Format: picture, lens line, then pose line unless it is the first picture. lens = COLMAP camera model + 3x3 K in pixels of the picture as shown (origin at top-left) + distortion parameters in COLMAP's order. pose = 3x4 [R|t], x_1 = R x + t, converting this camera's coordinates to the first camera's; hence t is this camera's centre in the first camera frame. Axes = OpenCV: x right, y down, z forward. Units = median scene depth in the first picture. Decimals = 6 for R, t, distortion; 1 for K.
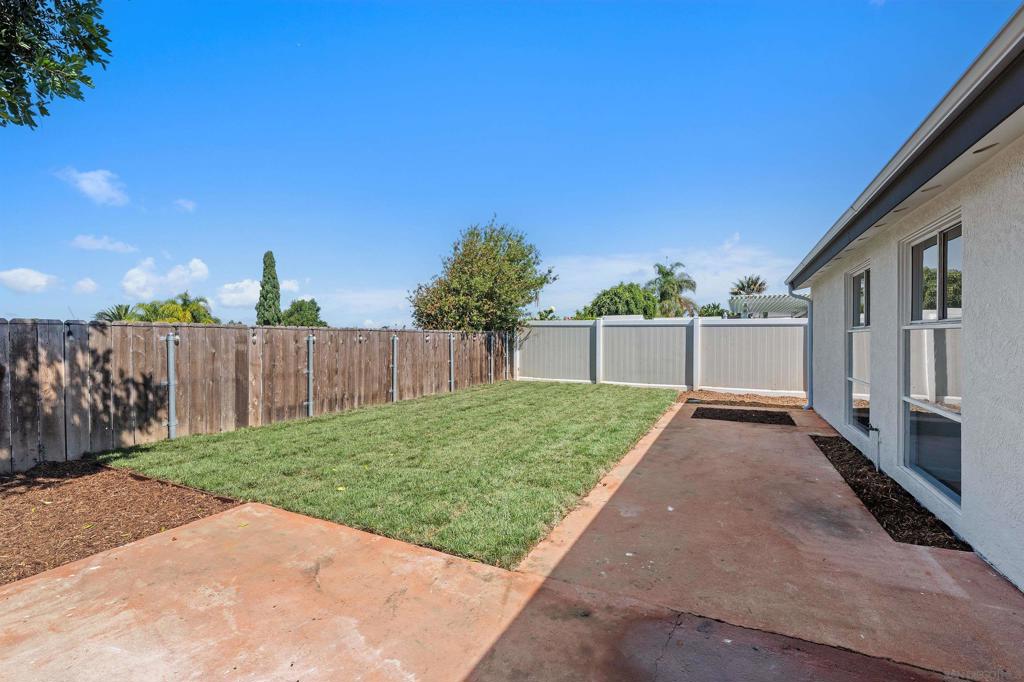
lens RADIAL K [[453.6, 0, 508.0], [0, 453.6, 338.5], [0, 0, 1]] dist [-0.000354, -0.000333]
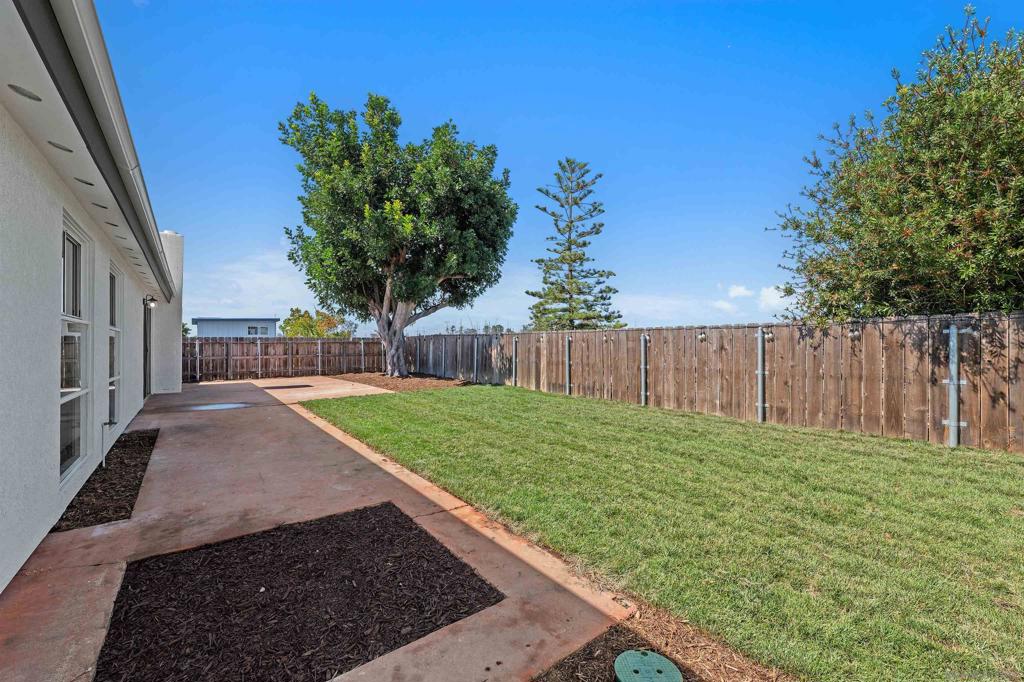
lens RADIAL K [[427.2, 0, 514.9], [0, 427.2, 344.4], [0, 0, 1]] dist [-0.000326, 0.000031]
pose [[-0.433385, -0.000726, -0.901209, 0.746919], [0.000406, 0.999999, -0.001001, 0.015819], [0.901209, -0.000800, -0.433384, 1.285742]]
